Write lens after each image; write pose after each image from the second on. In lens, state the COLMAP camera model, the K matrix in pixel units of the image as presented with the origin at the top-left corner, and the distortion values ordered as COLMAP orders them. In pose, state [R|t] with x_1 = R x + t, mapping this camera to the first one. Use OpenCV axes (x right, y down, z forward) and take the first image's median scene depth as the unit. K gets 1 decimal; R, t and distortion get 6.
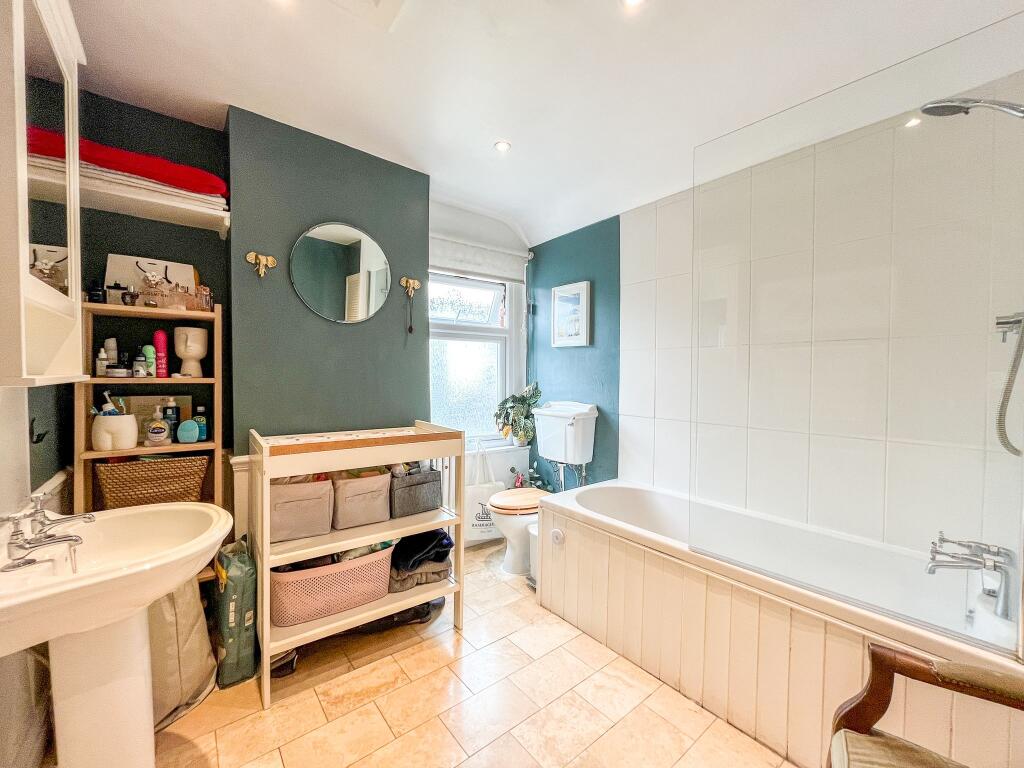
lens RADIAL K [[413.1, 0, 510.0], [0, 413.1, 384.0], [0, 0, 1]] dist [-0.002671, 0.000027]
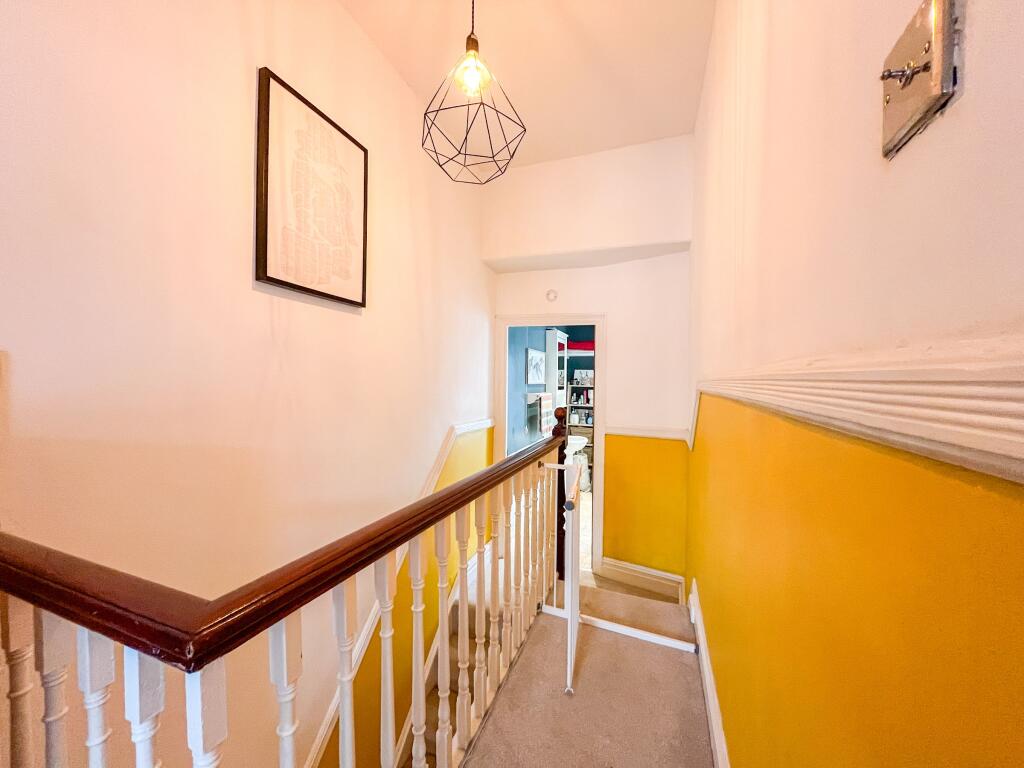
lens RADIAL K [[413.1, 0, 511.2], [0, 413.1, 387.0], [0, 0, 1]] dist [-0.002671, 0.000027]
pose [[0.539705, 0.011939, -0.841770, 1.806768], [-0.026404, 0.999648, -0.002751, -0.141432], [0.841440, 0.023710, 0.539830, -1.448850]]
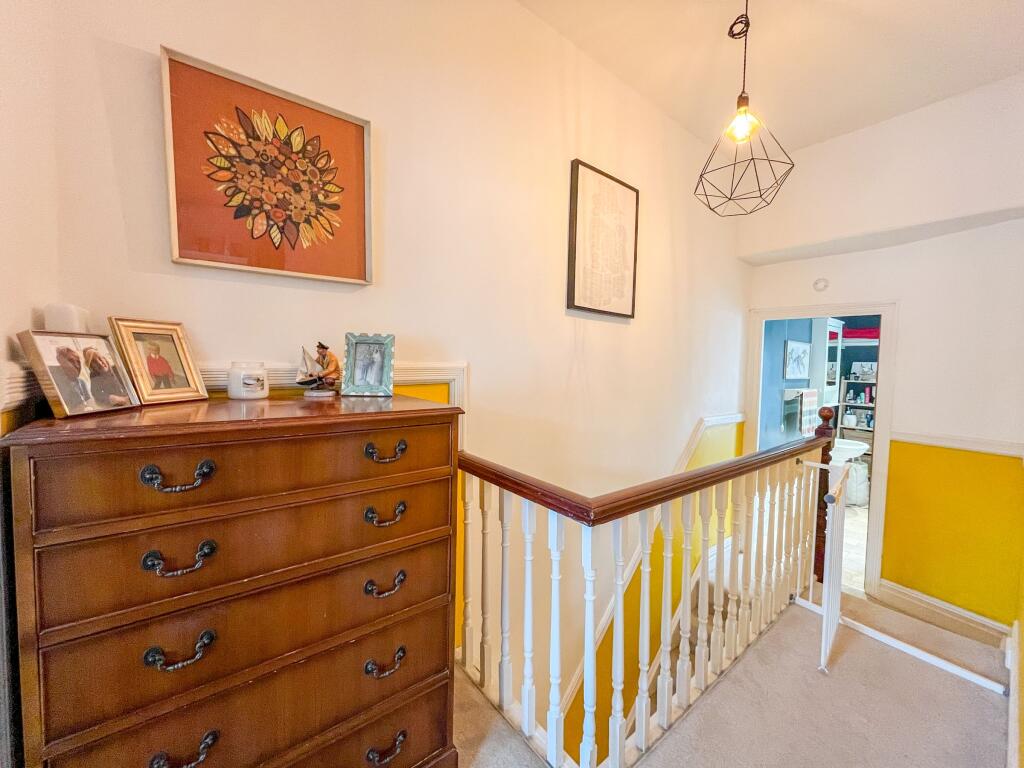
lens RADIAL K [[413.1, 0, 510.7], [0, 413.1, 385.2], [0, 0, 1]] dist [-0.002671, 0.000027]
pose [[0.024819, 0.040915, -0.998854, 2.035346], [-0.042870, 0.998287, 0.039827, -0.160045], [0.998772, 0.041832, 0.026531, -1.618676]]
